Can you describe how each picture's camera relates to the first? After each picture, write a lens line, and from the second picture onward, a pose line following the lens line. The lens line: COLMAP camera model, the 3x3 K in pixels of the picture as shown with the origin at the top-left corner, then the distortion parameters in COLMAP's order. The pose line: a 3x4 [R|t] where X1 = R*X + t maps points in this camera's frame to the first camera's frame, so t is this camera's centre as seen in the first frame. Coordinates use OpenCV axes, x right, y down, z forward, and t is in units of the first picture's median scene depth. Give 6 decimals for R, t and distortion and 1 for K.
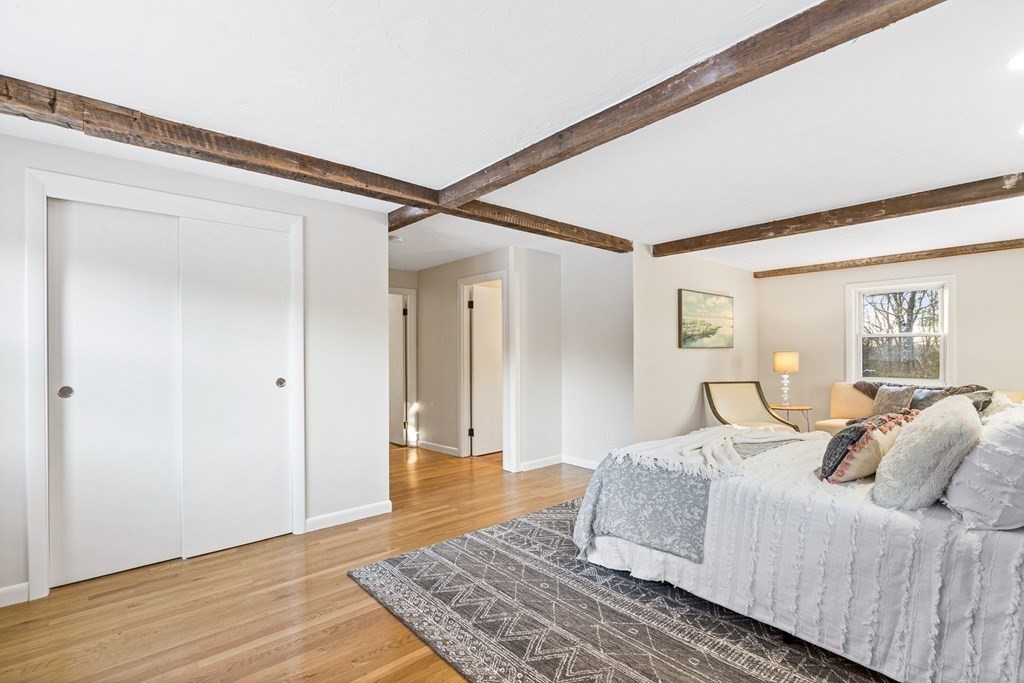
lens RADIAL K [[467.6, 0, 512.7], [0, 467.6, 347.4], [0, 0, 1]] dist [-0.008972, -0.000182]
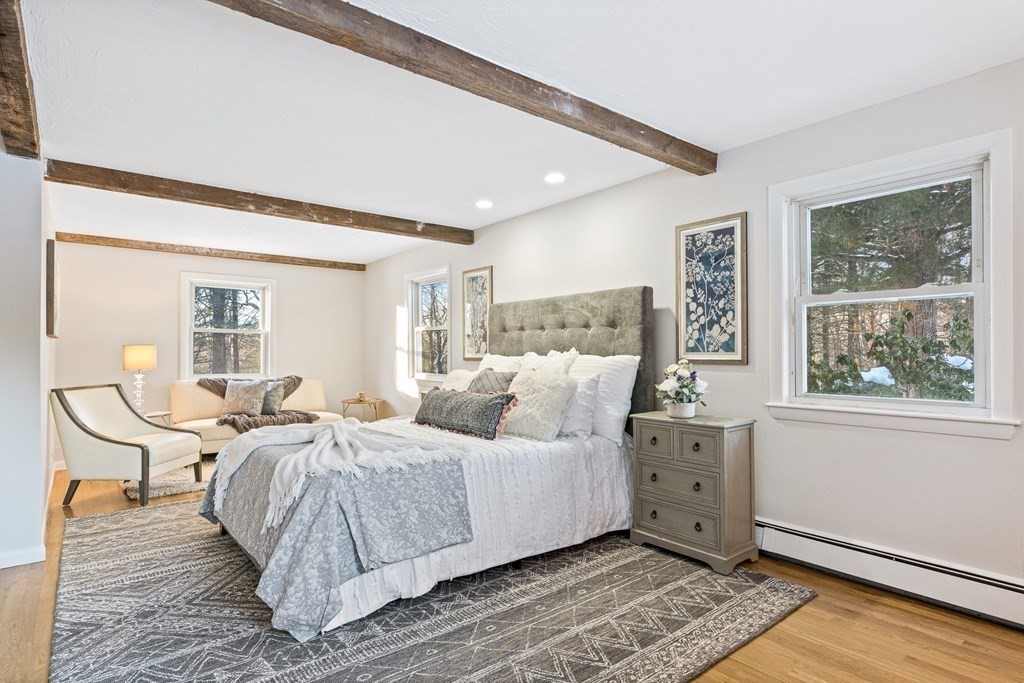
lens RADIAL K [[539.8, 0, 513.0], [0, 539.8, 346.2], [0, 0, 1]] dist [-0.001568, -0.000162]
pose [[0.053766, 0.019165, 0.998370, -0.676829], [-0.010918, 0.999767, -0.018604, 0.048288], [-0.998494, -0.009900, 0.053963, 0.728271]]
